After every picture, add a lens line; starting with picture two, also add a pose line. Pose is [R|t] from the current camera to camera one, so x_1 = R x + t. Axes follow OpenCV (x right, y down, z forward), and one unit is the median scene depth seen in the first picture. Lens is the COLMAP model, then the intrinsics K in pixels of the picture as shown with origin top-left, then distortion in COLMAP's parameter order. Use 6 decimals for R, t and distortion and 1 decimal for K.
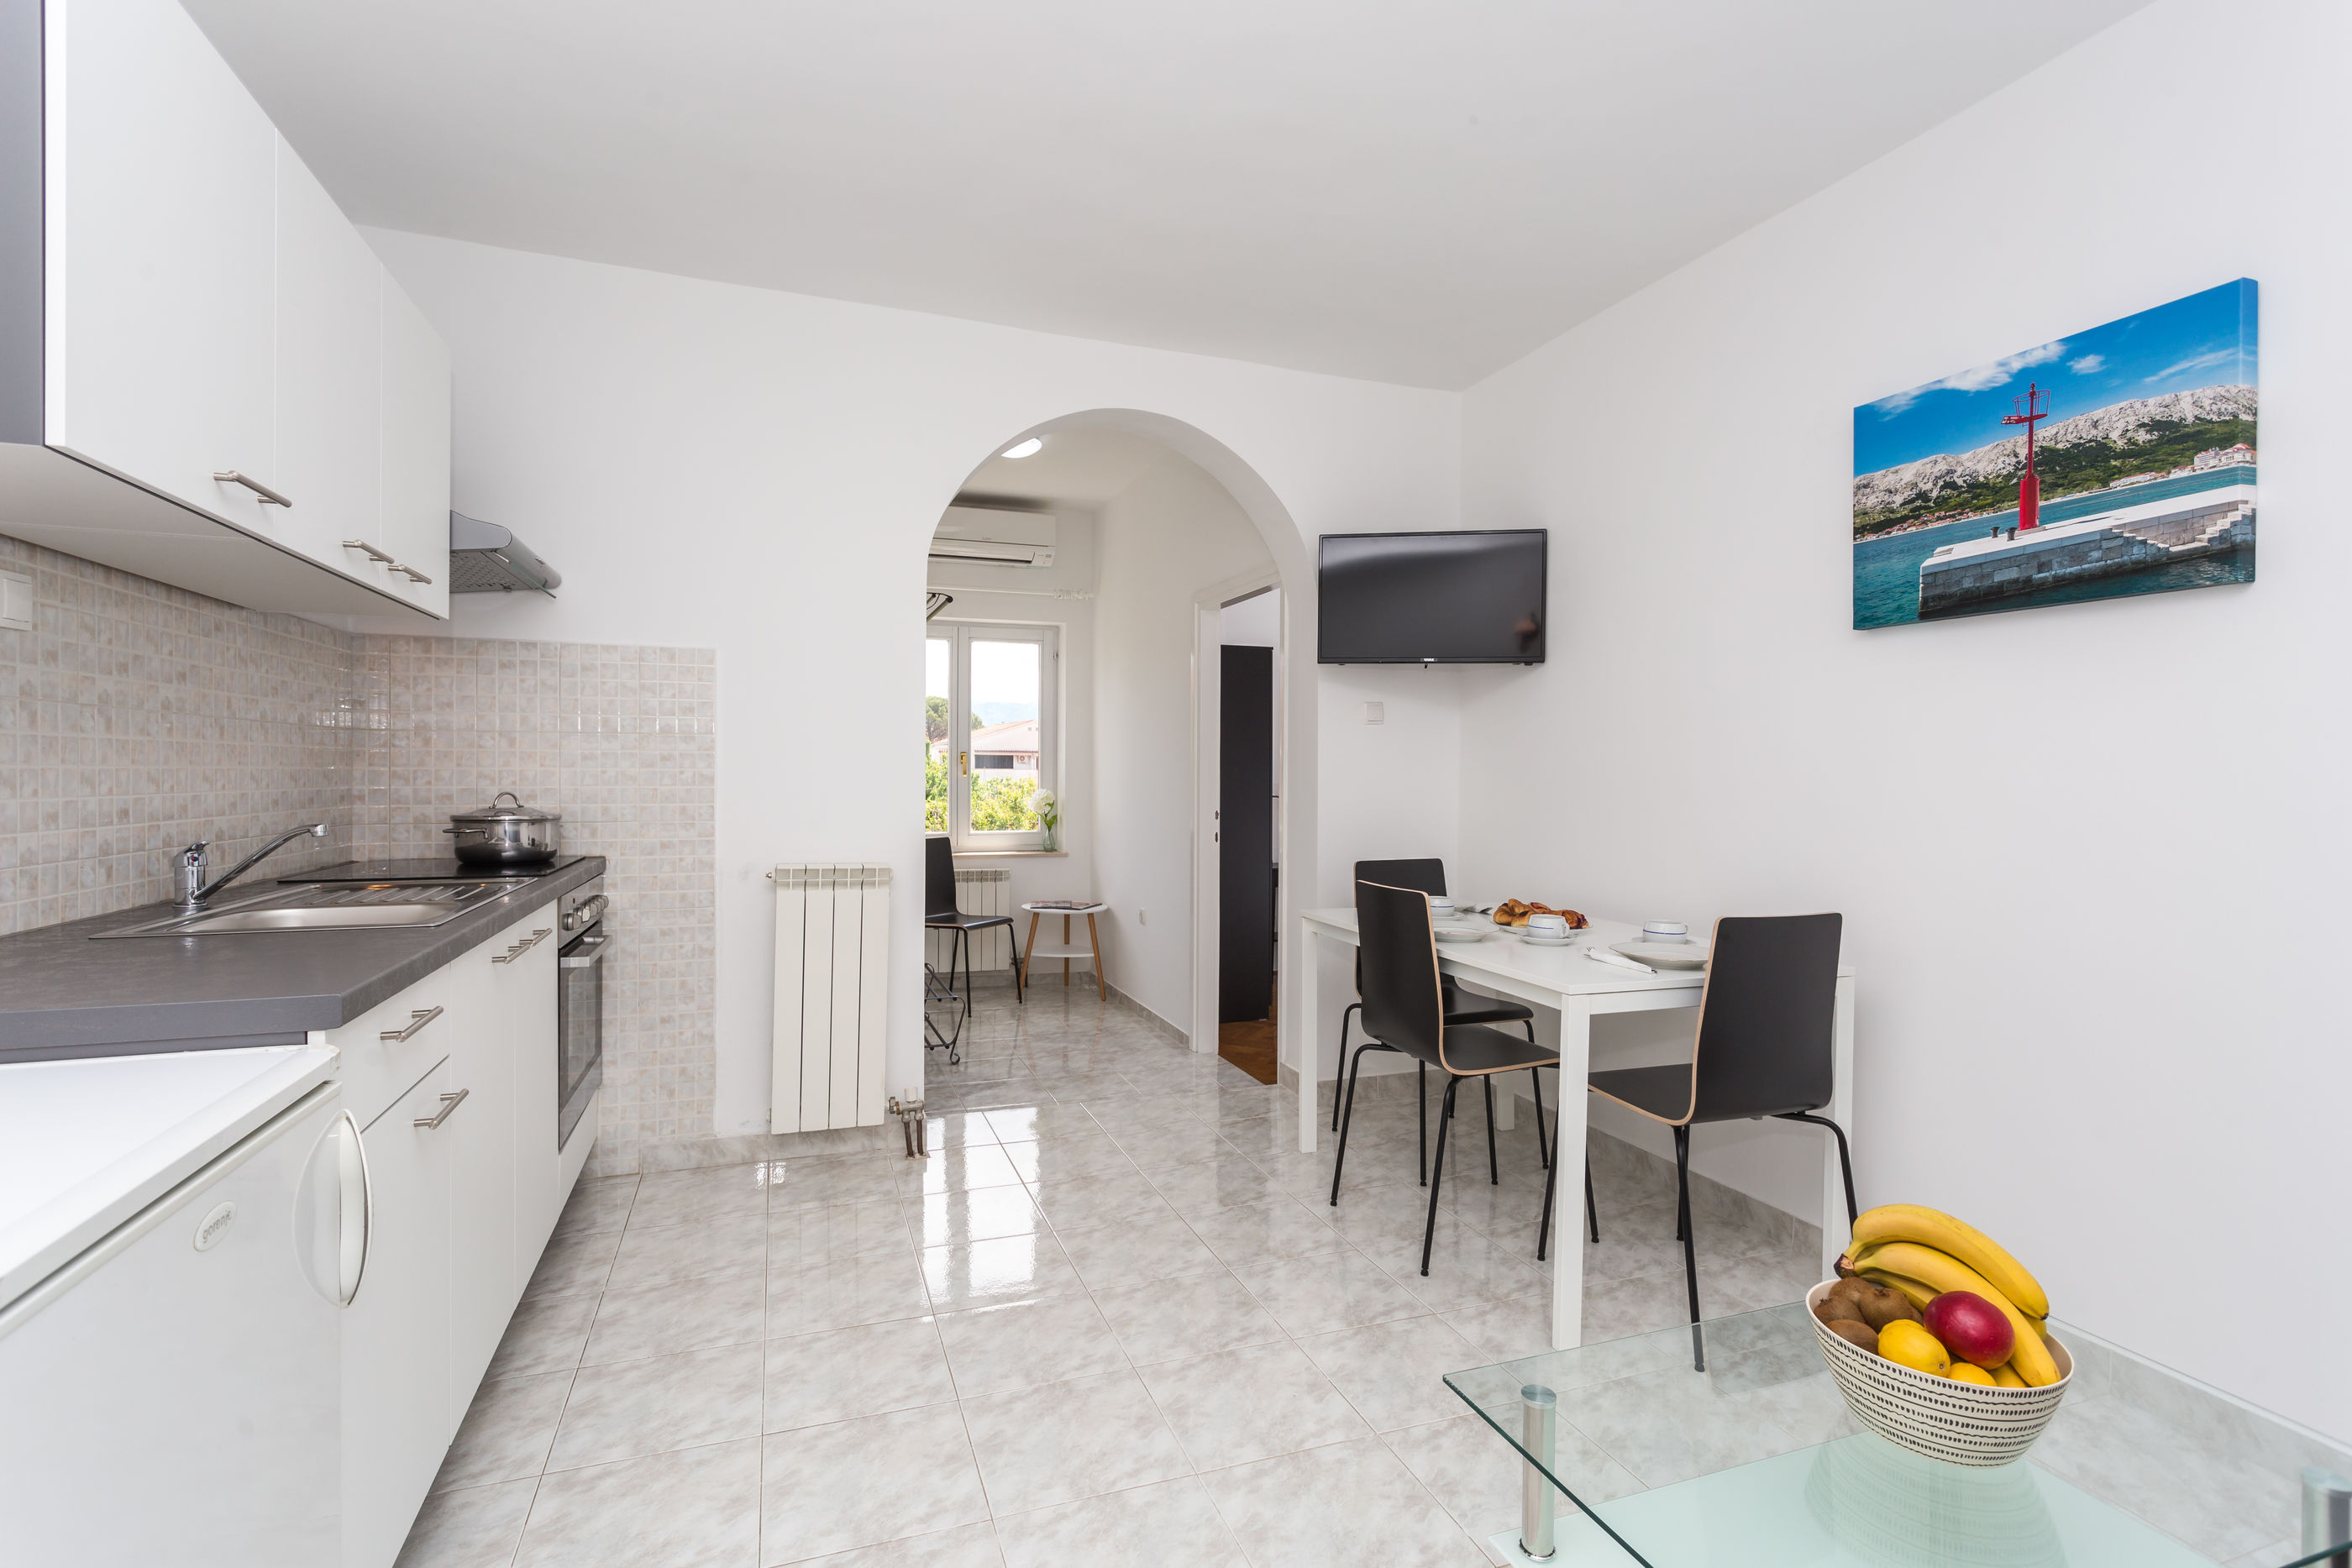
lens RADIAL K [[1104.5, 0, 1164.6], [0, 1104.5, 780.0], [0, 0, 1]] dist [-0.000497, 0.002369]
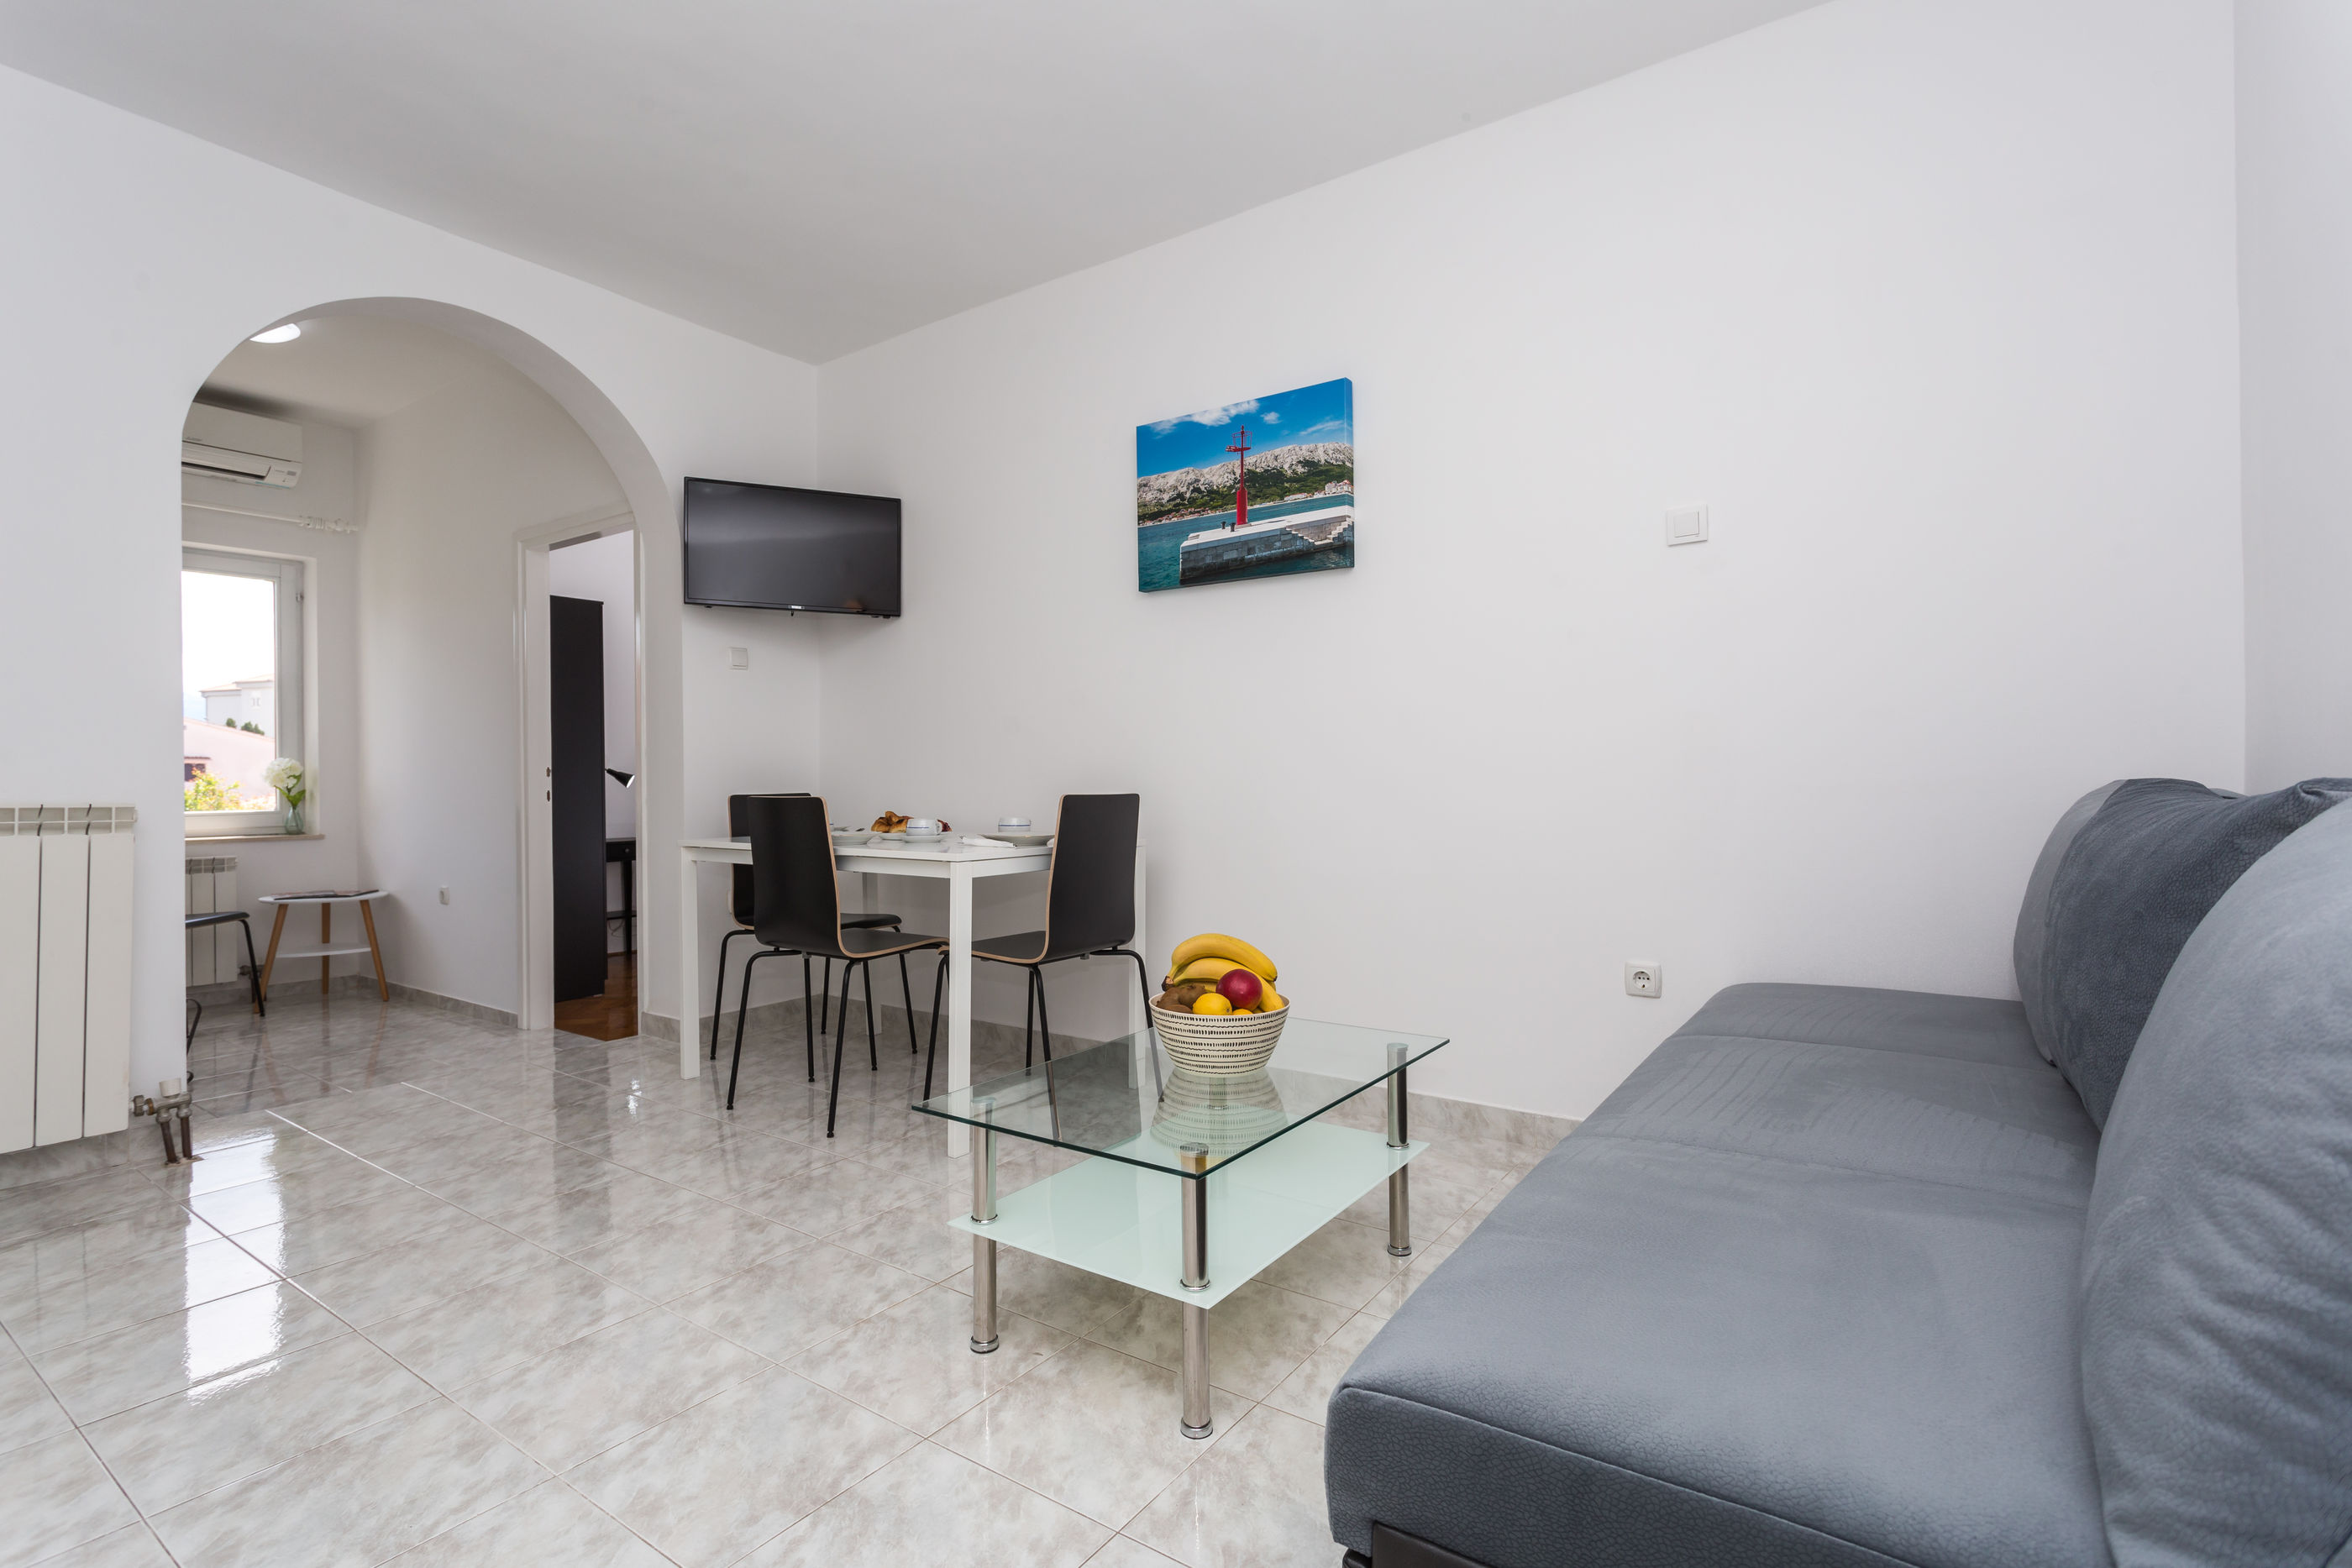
lens RADIAL K [[1101.2, 0, 1164.3], [0, 1101.2, 777.7], [0, 0, 1]] dist [-0.000183, 0.000577]
pose [[0.815623, -0.012767, 0.578443, -0.131773], [0.017867, 0.999835, -0.003126, 0.096745], [-0.578308, 0.012885, 0.815717, -0.110792]]
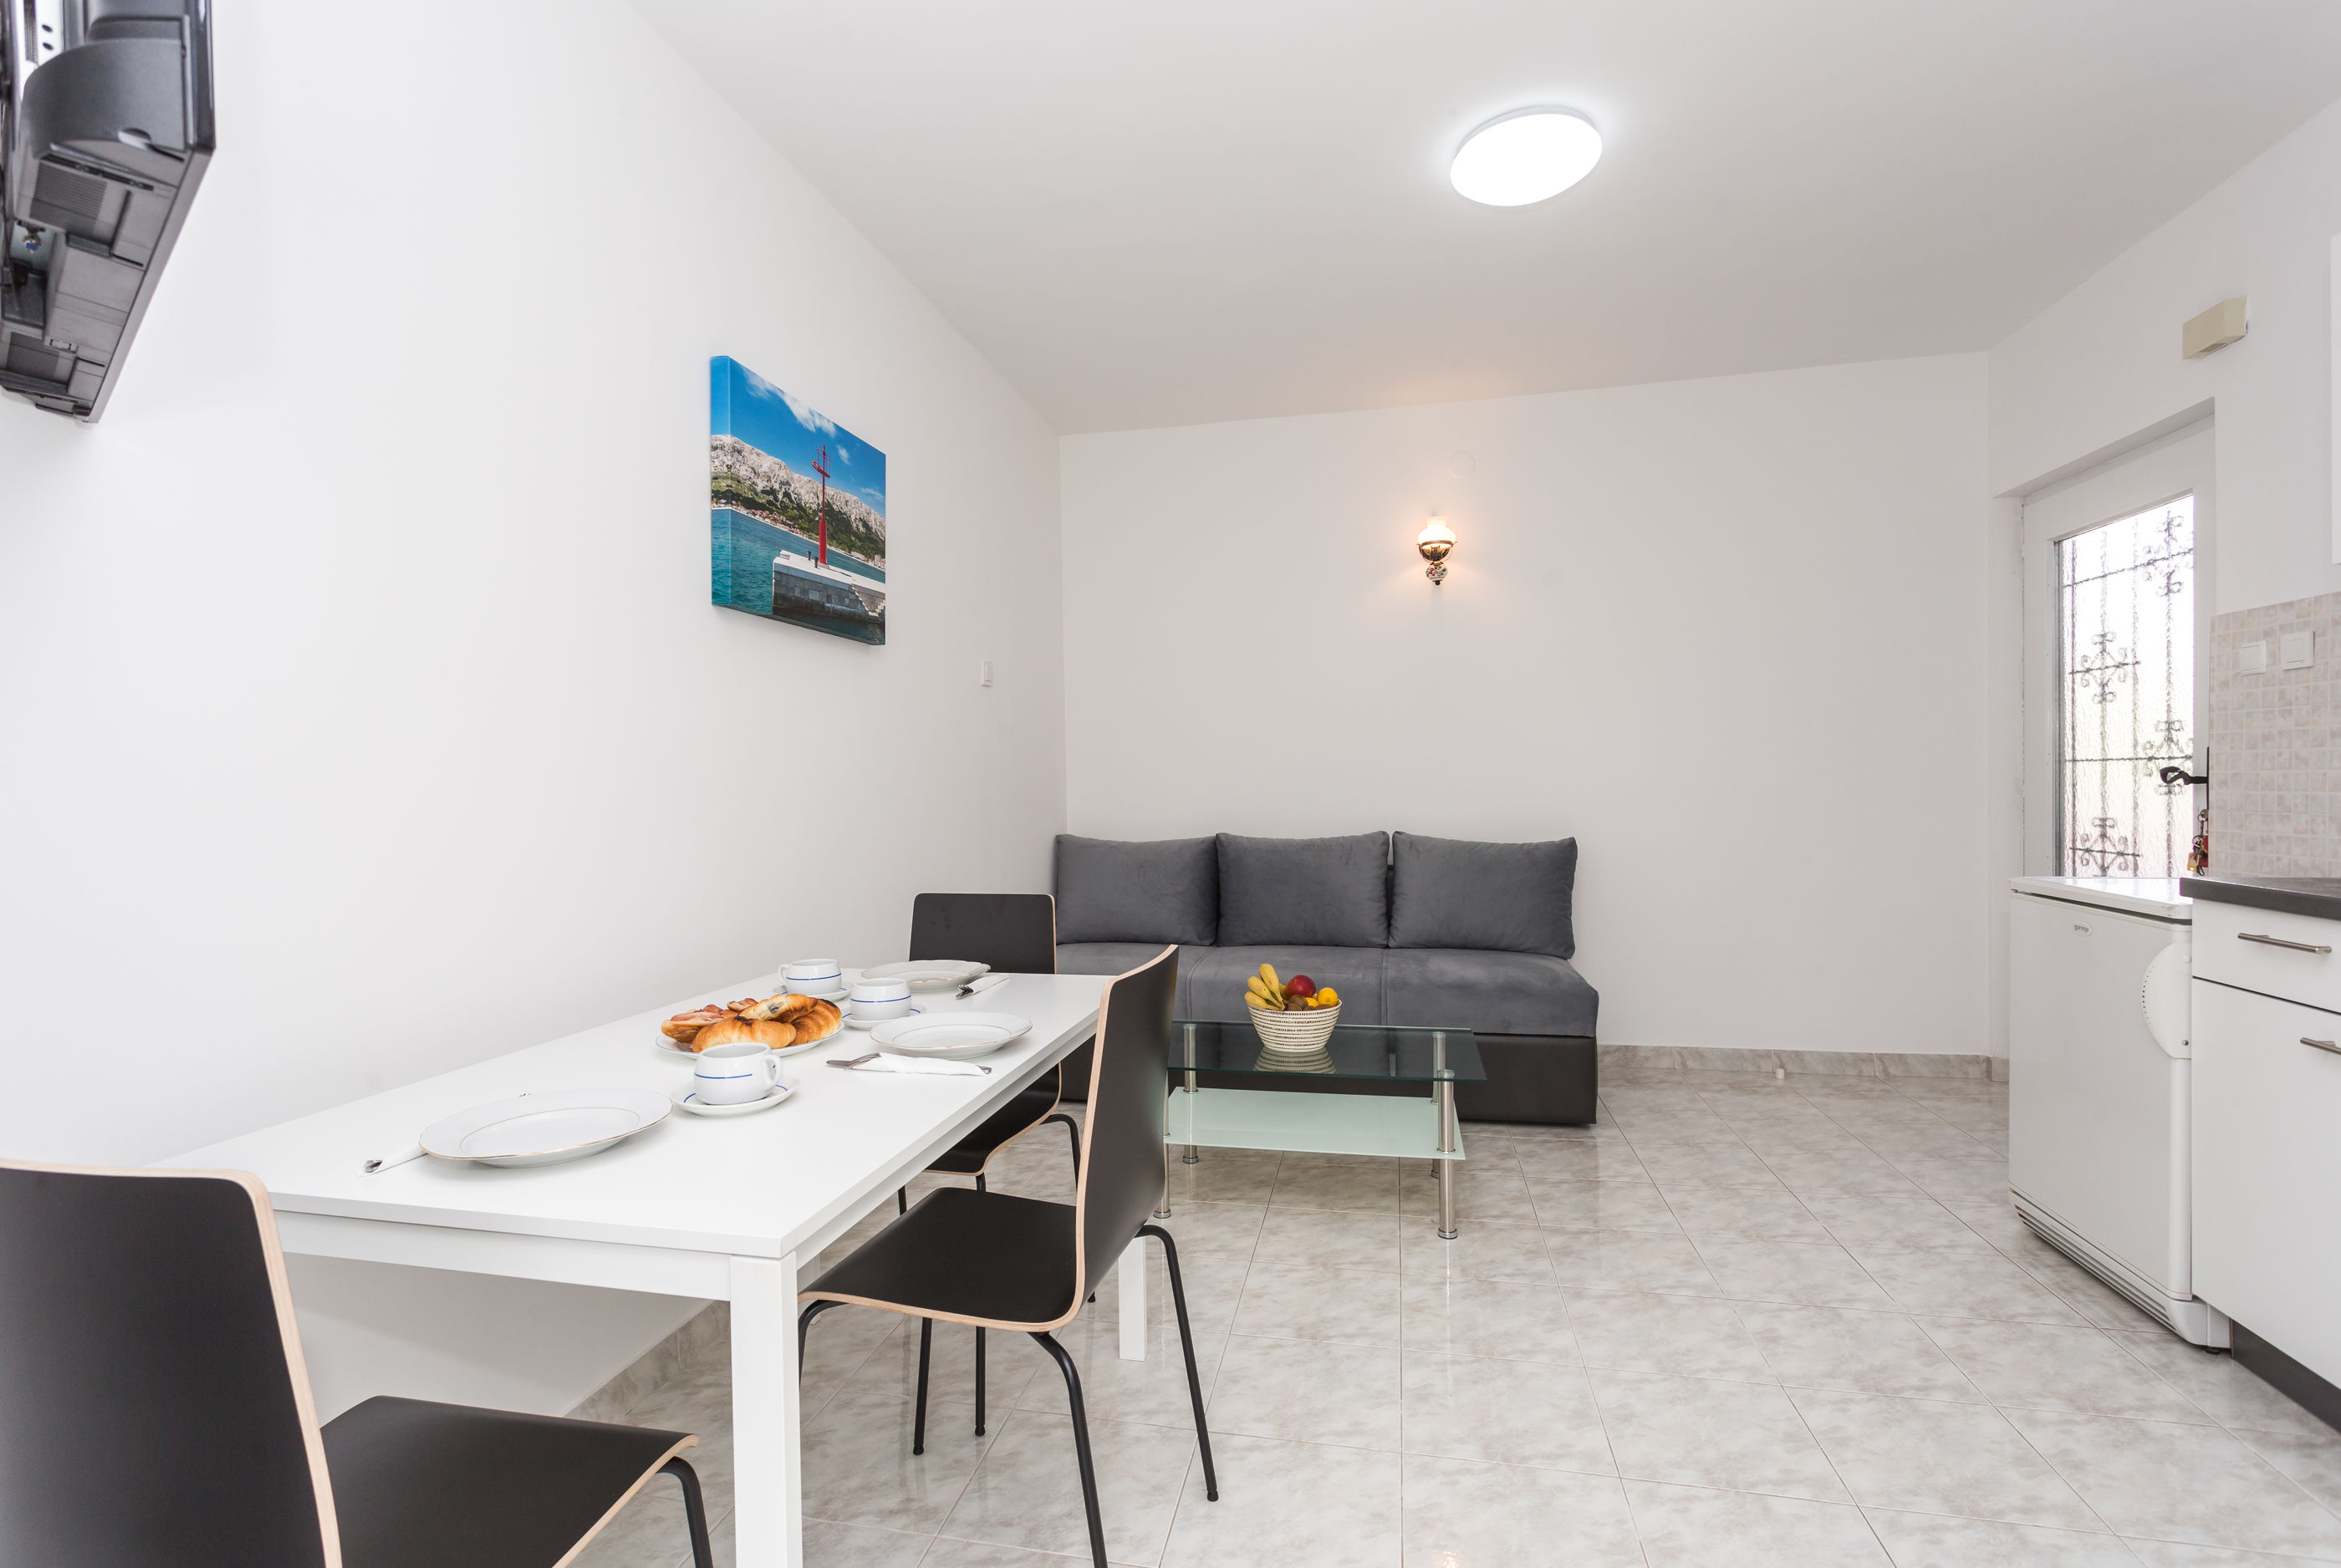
lens RADIAL K [[1106.5, 0, 1158.9], [0, 1106.5, 790.0], [0, 0, 1]] dist [-0.000610, 0.000175]
pose [[-0.851209, 0.000446, 0.524827, -0.144509], [0.013340, 0.999695, 0.020787, 0.000320], [-0.524658, 0.024695, -0.850955, 1.603338]]
